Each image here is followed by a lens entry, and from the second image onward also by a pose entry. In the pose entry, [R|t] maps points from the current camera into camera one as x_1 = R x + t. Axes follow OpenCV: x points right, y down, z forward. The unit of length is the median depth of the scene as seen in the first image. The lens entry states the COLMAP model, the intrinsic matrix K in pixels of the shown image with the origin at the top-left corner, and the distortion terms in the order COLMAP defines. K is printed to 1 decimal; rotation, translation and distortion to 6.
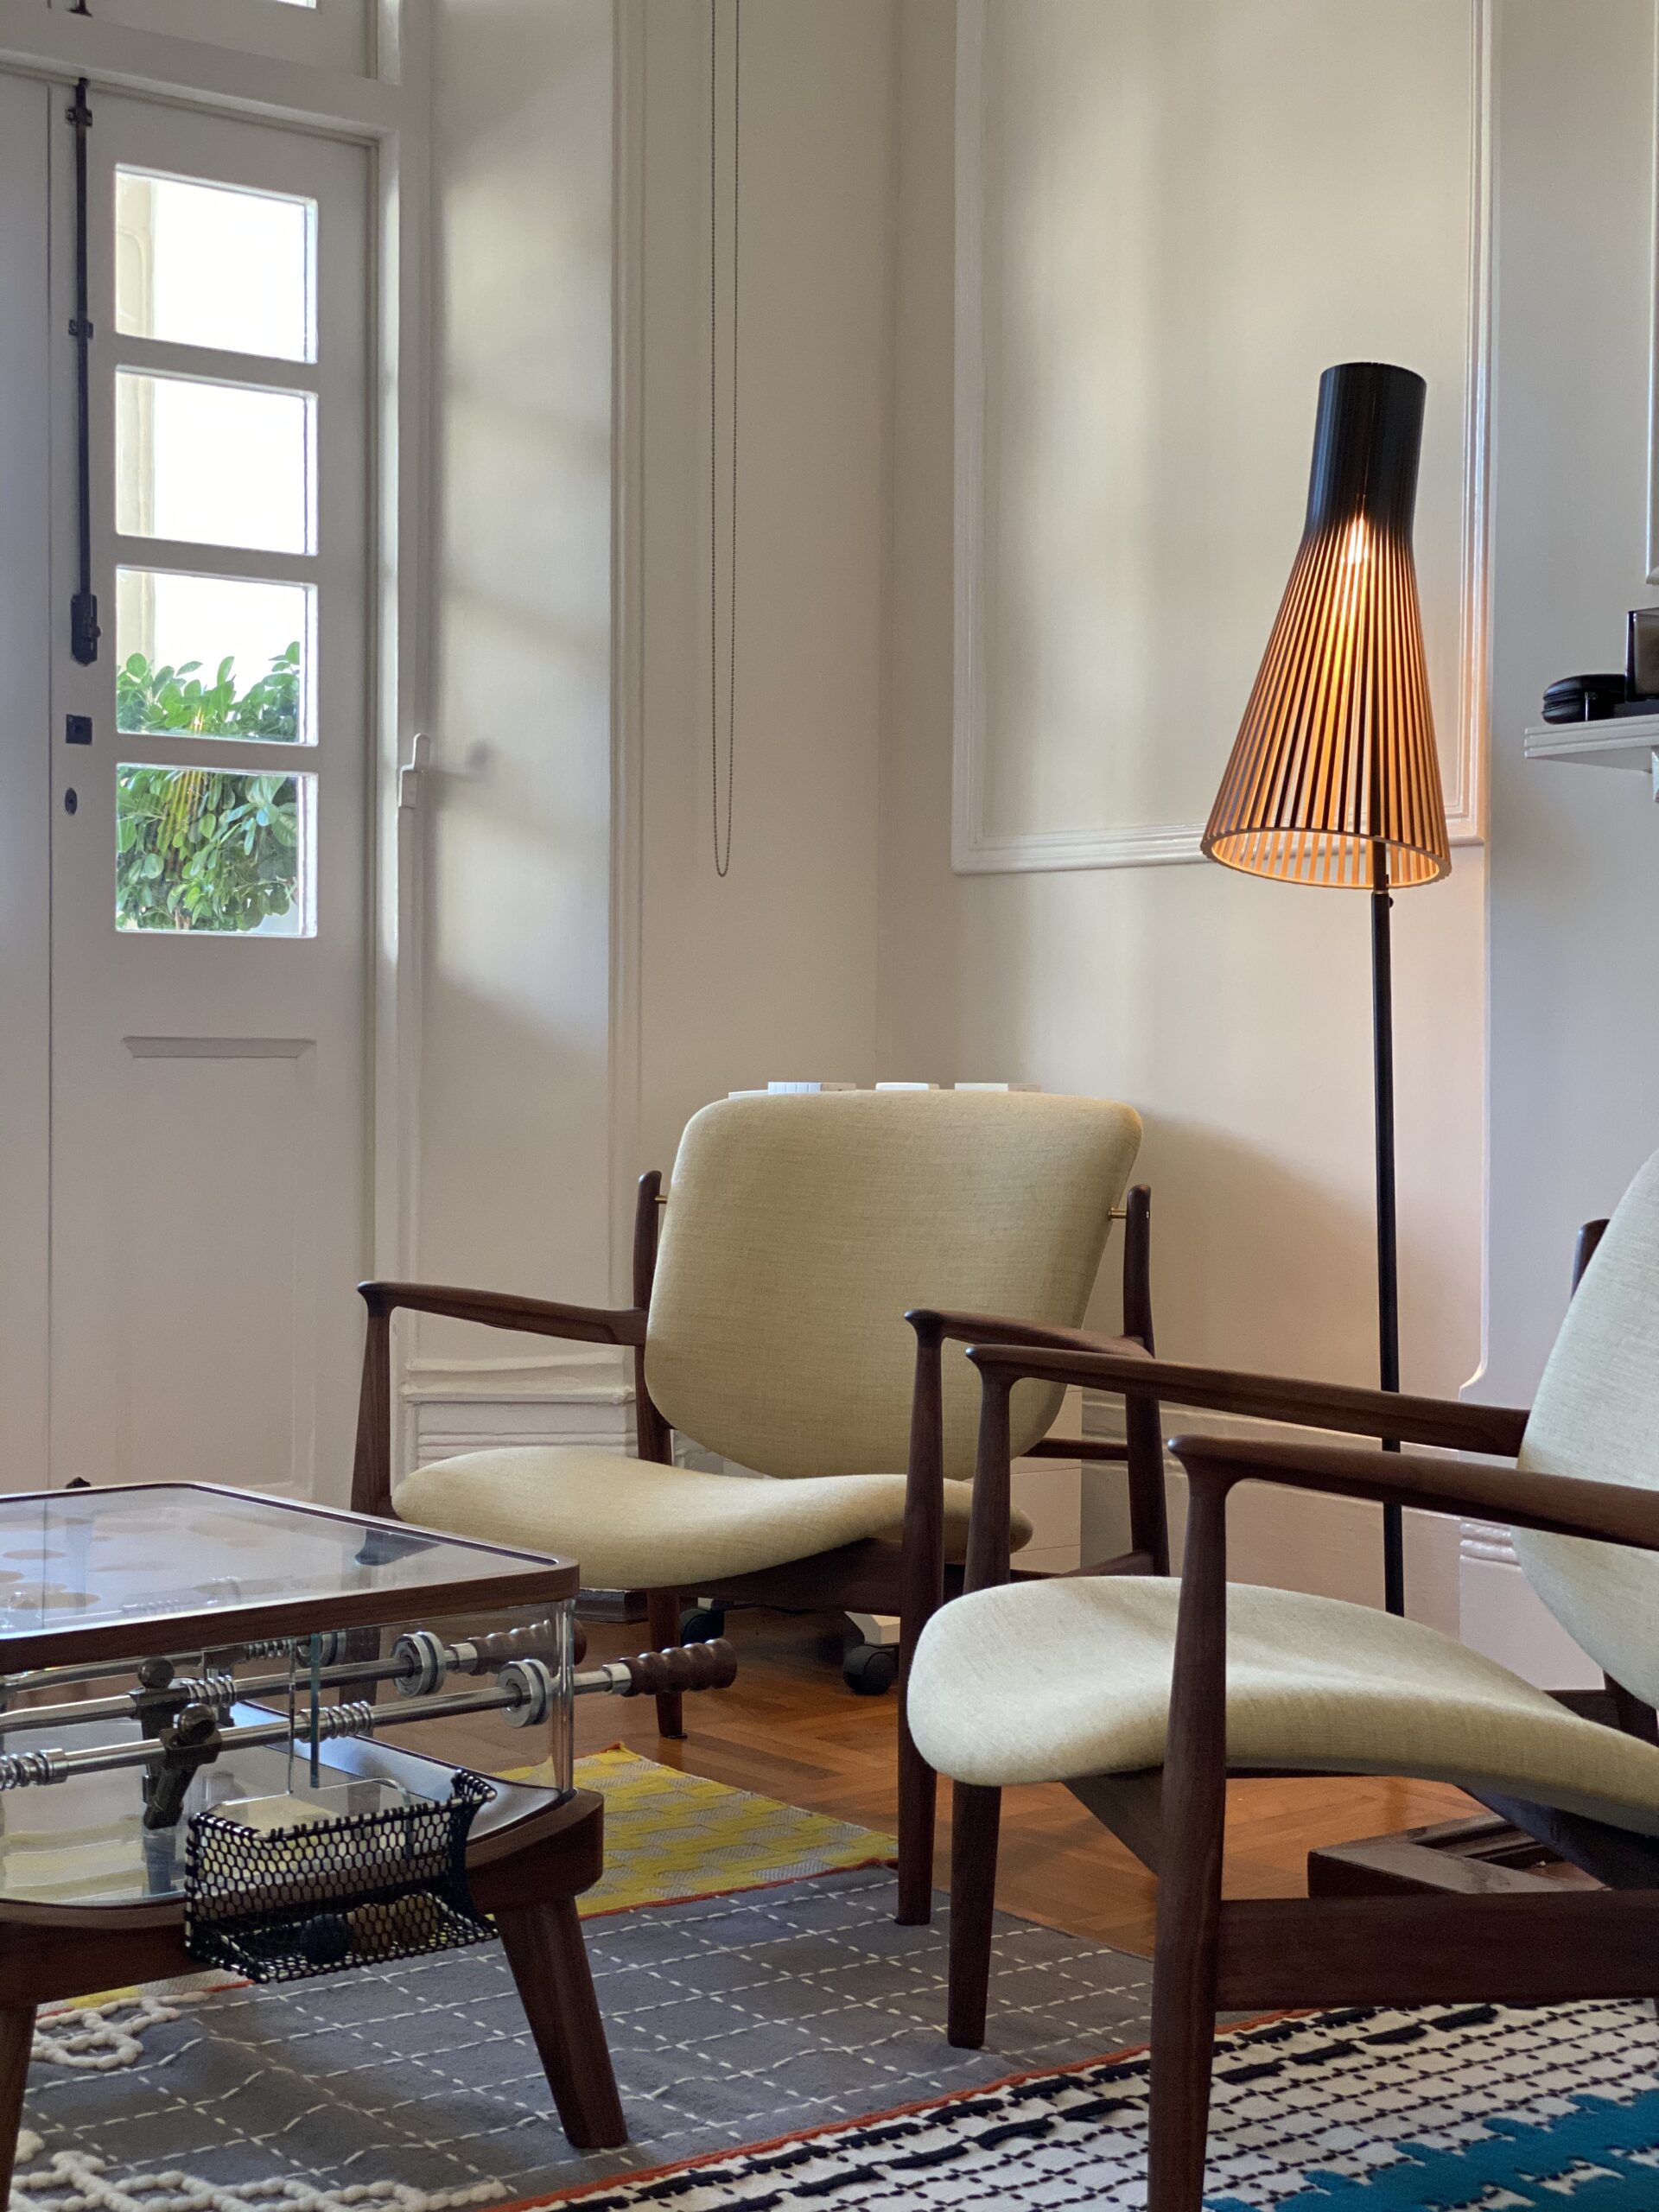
lens RADIAL K [[3319.0, 0, 827.6], [0, 3319.0, 1100.4], [0, 0, 1]] dist [0.086206, 0.000000]
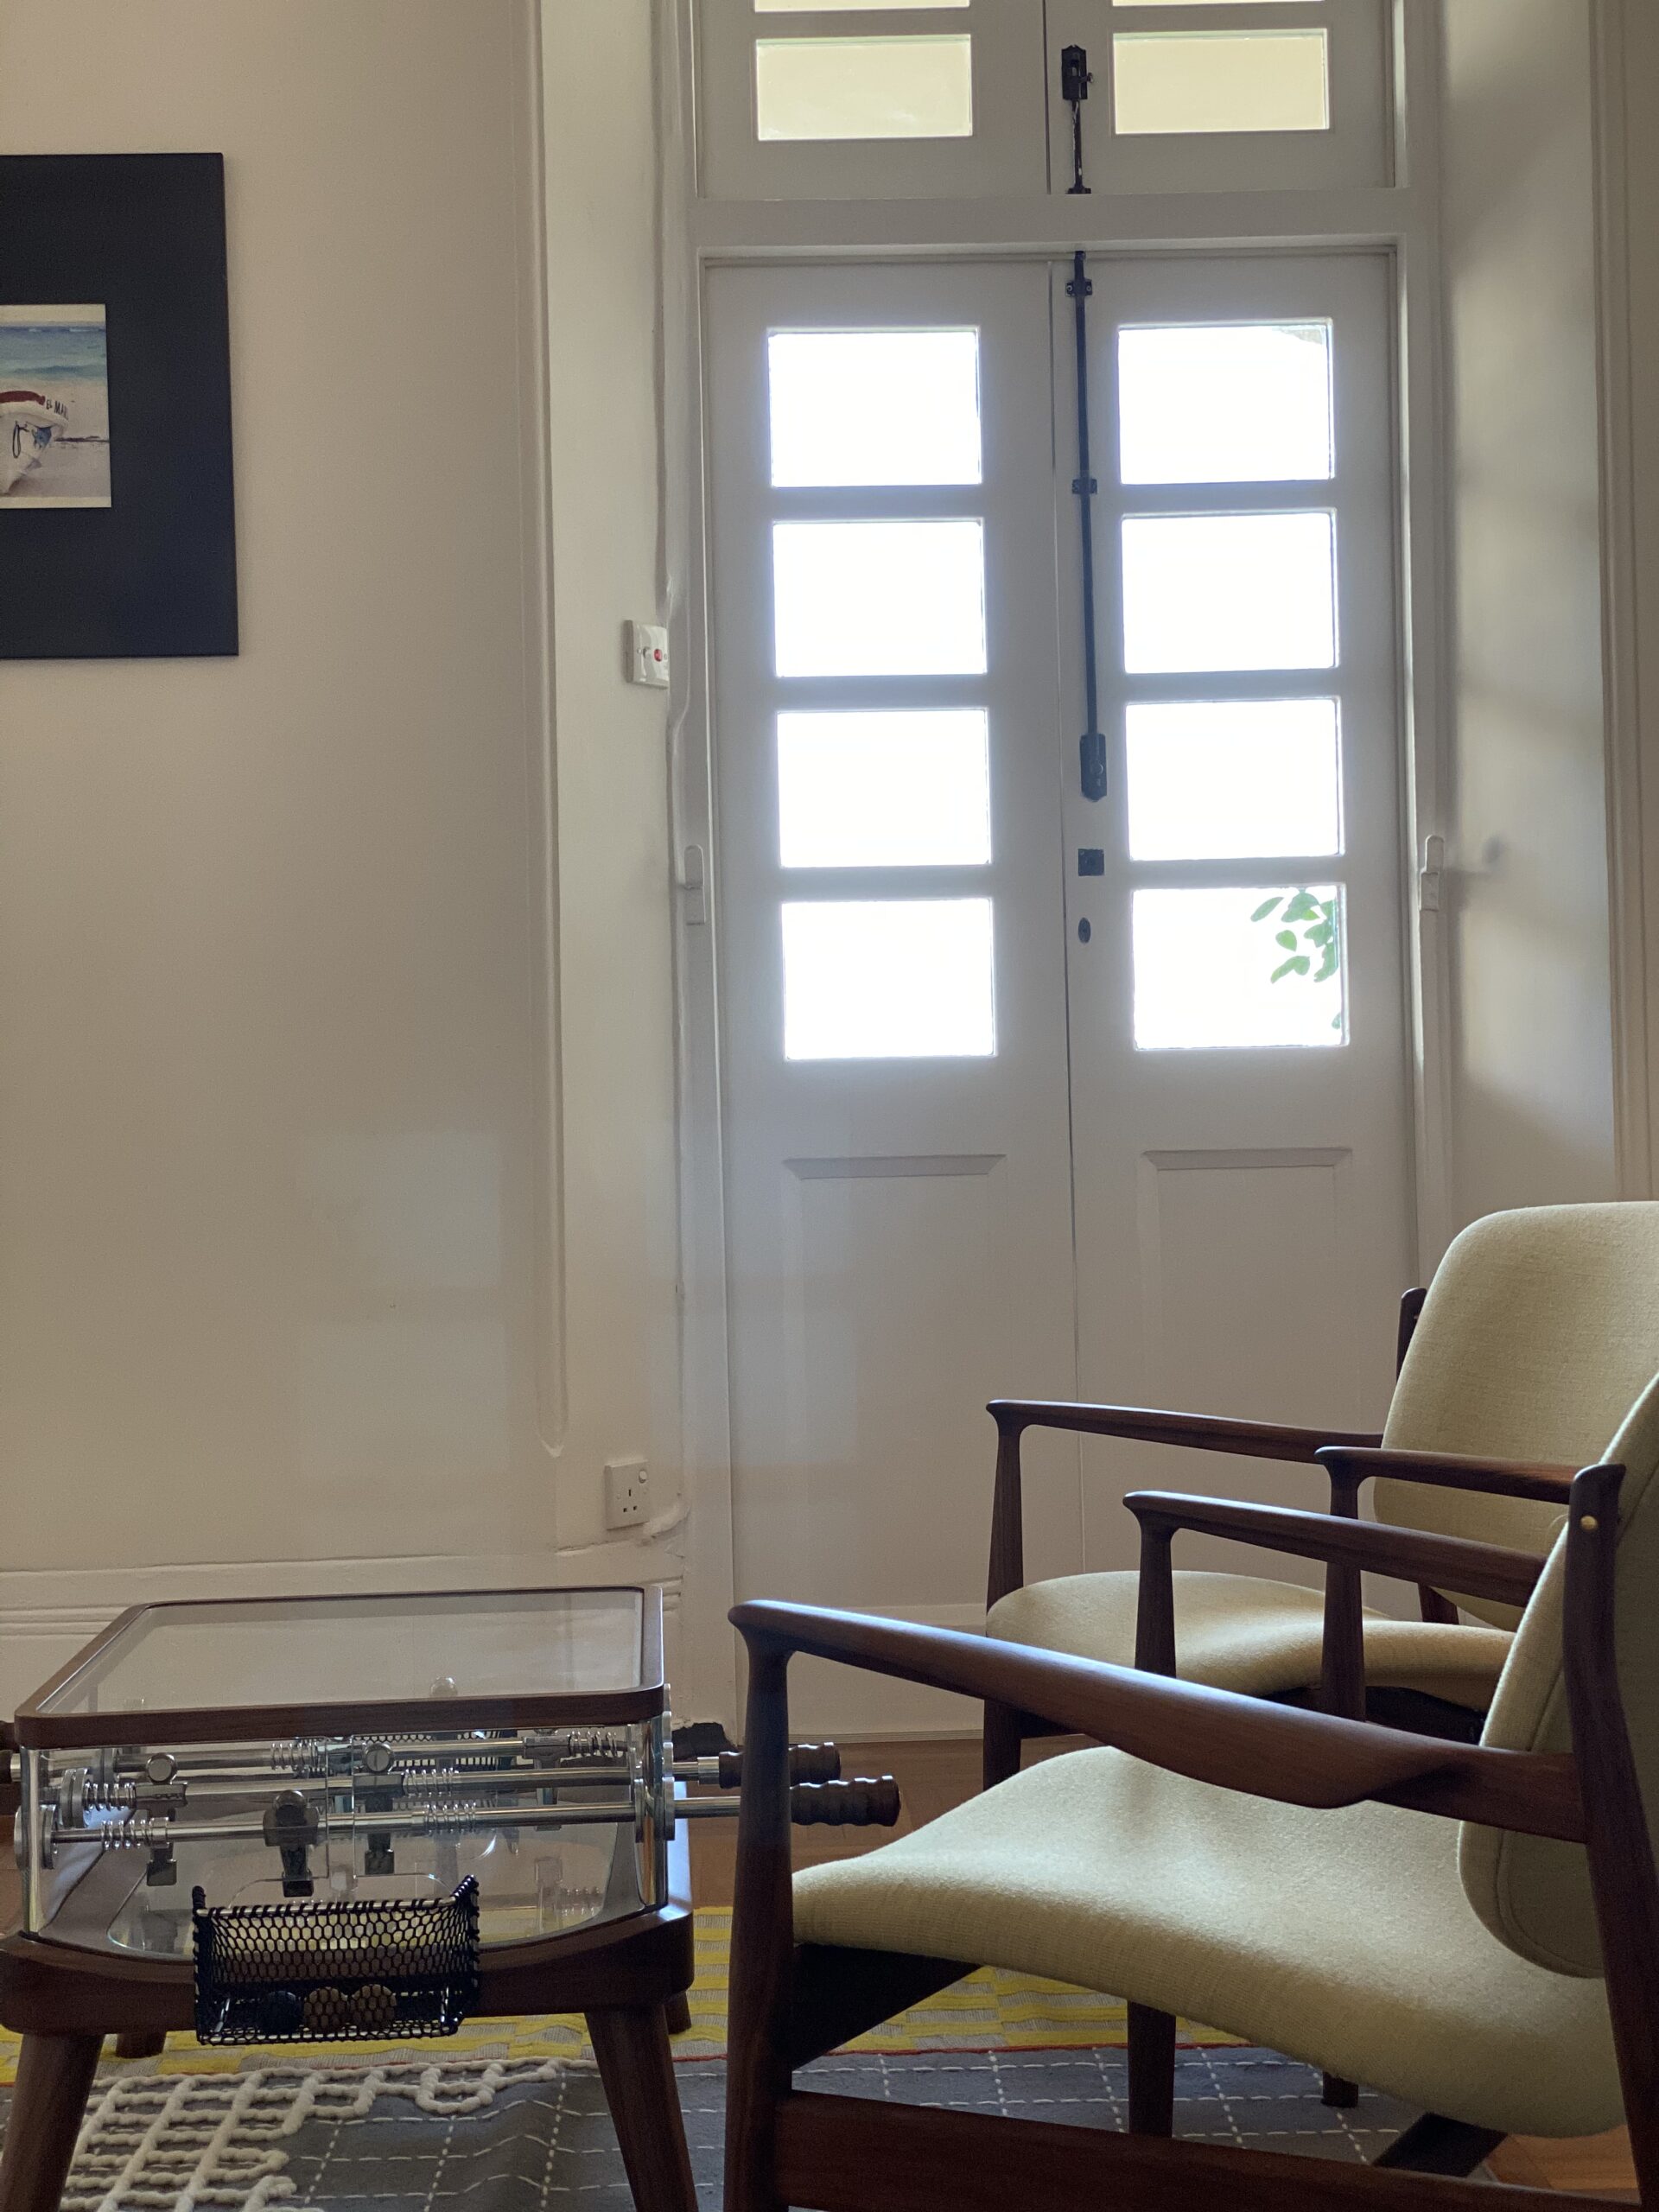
lens RADIAL K [[3319.0, 0, 830.4], [0, 3319.0, 1094.3], [0, 0, 1]] dist [0.086206, 0.000000]
pose [[0.807883, -0.034171, -0.588351, 0.322086], [0.020369, 0.999340, -0.030072, -0.007793], [0.588991, 0.012311, 0.808046, 0.102253]]
